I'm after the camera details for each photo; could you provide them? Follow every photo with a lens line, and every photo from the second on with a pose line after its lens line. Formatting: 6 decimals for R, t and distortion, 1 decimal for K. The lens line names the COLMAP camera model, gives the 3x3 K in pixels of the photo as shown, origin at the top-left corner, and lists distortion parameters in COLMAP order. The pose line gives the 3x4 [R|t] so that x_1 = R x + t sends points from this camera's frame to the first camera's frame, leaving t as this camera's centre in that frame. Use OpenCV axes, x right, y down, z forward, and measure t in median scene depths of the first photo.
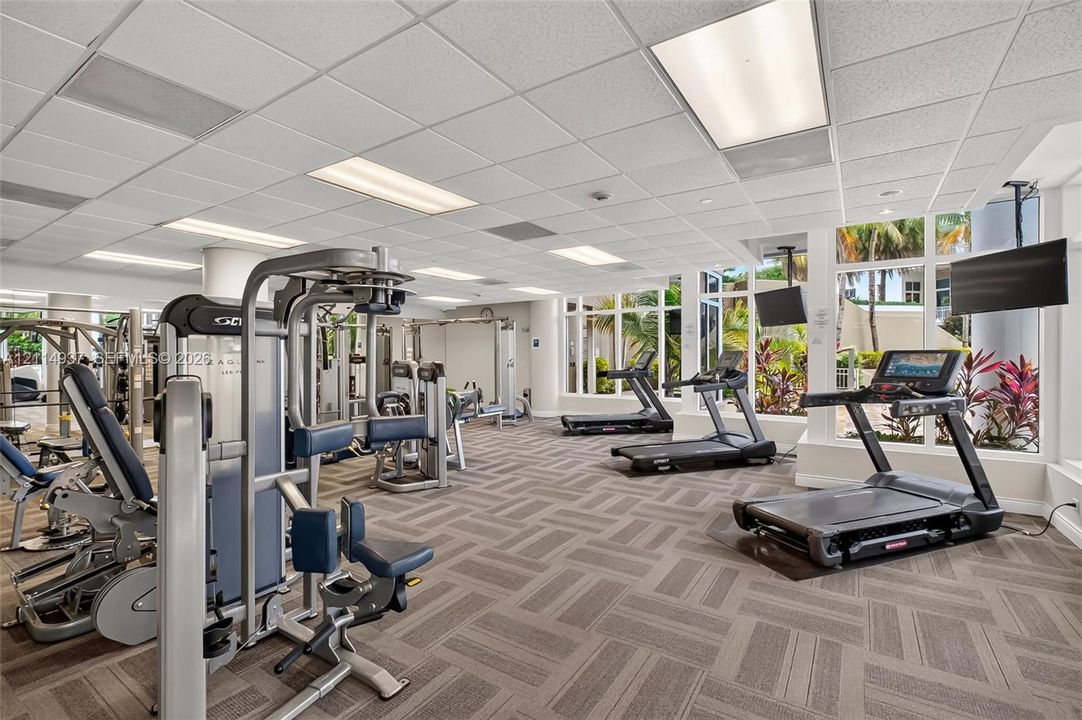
lens RADIAL K [[477.7, 0, 543.4], [0, 477.7, 356.6], [0, 0, 1]] dist [-0.000306, 0.001666]
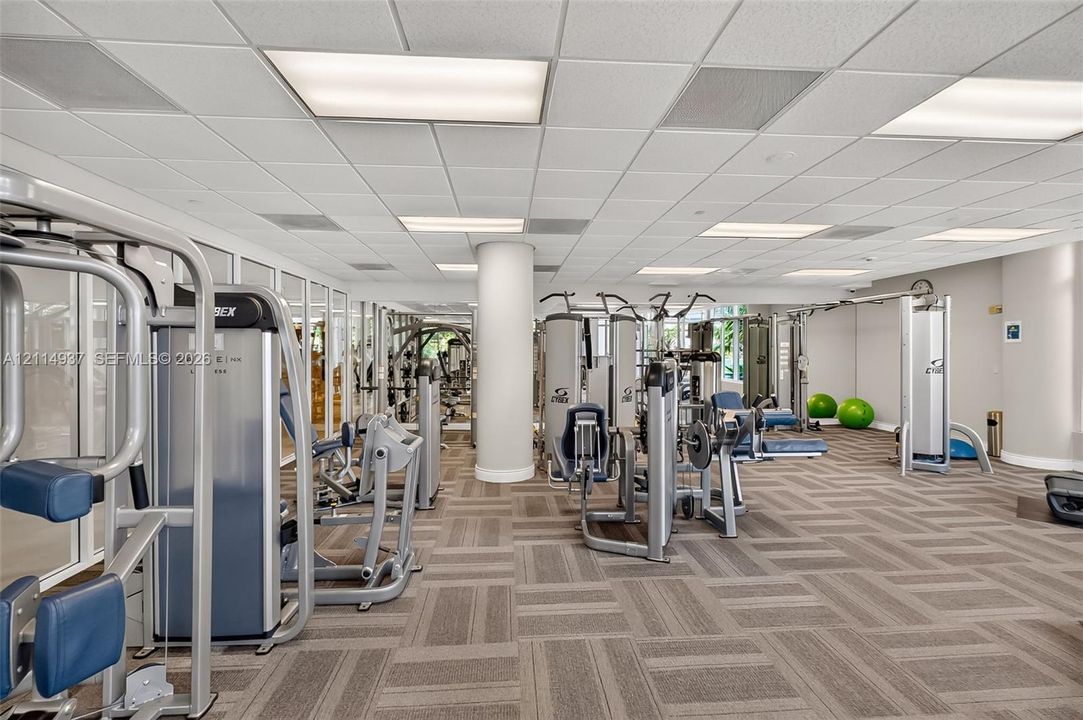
lens RADIAL K [[478.2, 0, 540.9], [0, 478.2, 351.0], [0, 0, 1]] dist [-0.000306, 0.001666]
pose [[0.611124, 0.007254, -0.791501, 0.180479], [-0.009628, 0.999952, 0.001730, -0.003961], [0.791476, 0.006563, 0.611165, 0.446870]]
